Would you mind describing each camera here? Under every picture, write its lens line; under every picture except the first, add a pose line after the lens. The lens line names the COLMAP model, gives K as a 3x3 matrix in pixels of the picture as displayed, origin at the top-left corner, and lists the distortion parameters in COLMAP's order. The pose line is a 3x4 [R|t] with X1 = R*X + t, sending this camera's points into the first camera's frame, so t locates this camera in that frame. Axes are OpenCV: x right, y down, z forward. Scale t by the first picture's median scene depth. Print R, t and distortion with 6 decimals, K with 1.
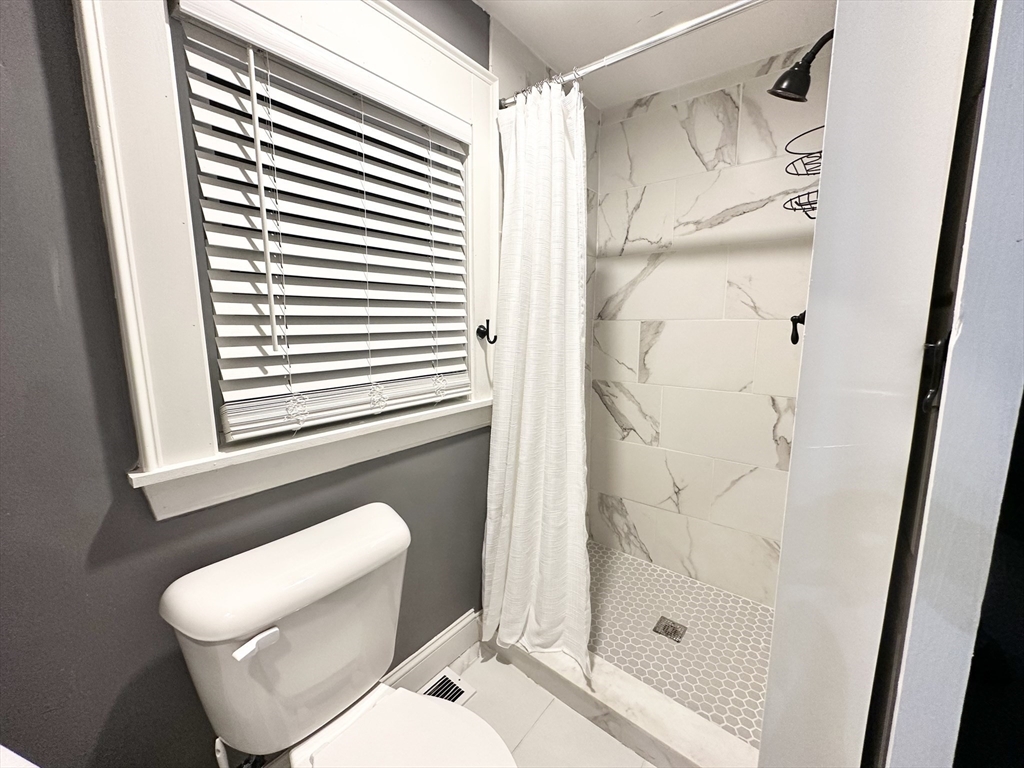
lens RADIAL K [[411.6, 0, 513.7], [0, 411.6, 381.1], [0, 0, 1]] dist [-0.015036, 0.000656]
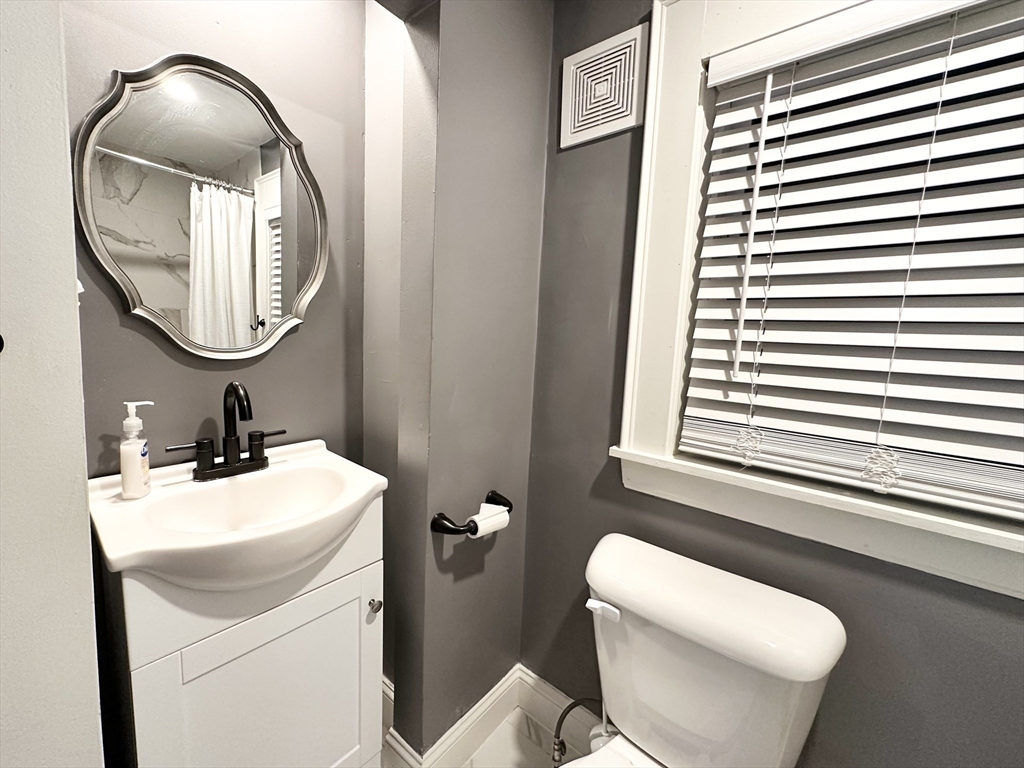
lens RADIAL K [[411.6, 0, 513.3], [0, 411.6, 382.2], [0, 0, 1]] dist [-0.015036, 0.000656]
pose [[-0.024671, 0.107793, -0.993867, 0.411817], [-0.189007, 0.975737, 0.110519, -0.072115], [0.981666, 0.190574, -0.003699, 0.503855]]
